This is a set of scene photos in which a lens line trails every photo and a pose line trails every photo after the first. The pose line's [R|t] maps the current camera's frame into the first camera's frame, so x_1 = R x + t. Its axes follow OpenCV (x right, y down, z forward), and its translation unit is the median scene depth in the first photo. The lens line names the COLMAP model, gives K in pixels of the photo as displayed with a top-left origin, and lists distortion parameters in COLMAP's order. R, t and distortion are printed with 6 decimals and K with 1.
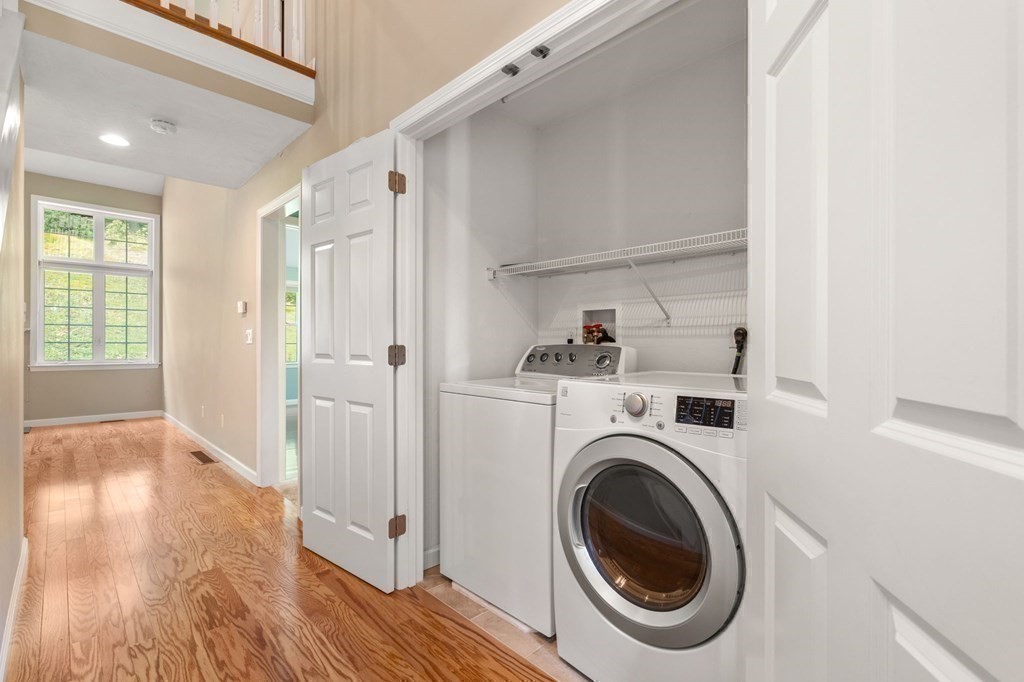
lens RADIAL K [[465.5, 0, 515.9], [0, 465.5, 344.1], [0, 0, 1]] dist [-0.002525, 0.002104]
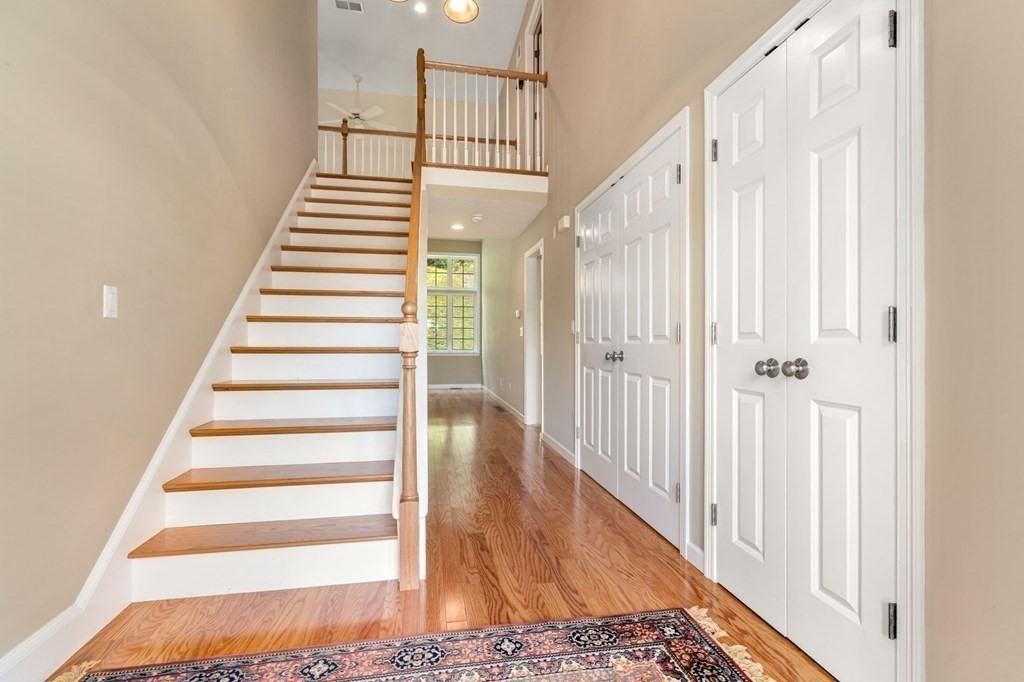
lens RADIAL K [[465.5, 0, 511.4], [0, 465.5, 341.4], [0, 0, 1]] dist [-0.002525, 0.002104]
pose [[0.827679, -0.006063, -0.561170, 0.211982], [0.004477, 0.999981, -0.004201, 0.016175], [0.561185, 0.000965, 0.827690, -0.247119]]
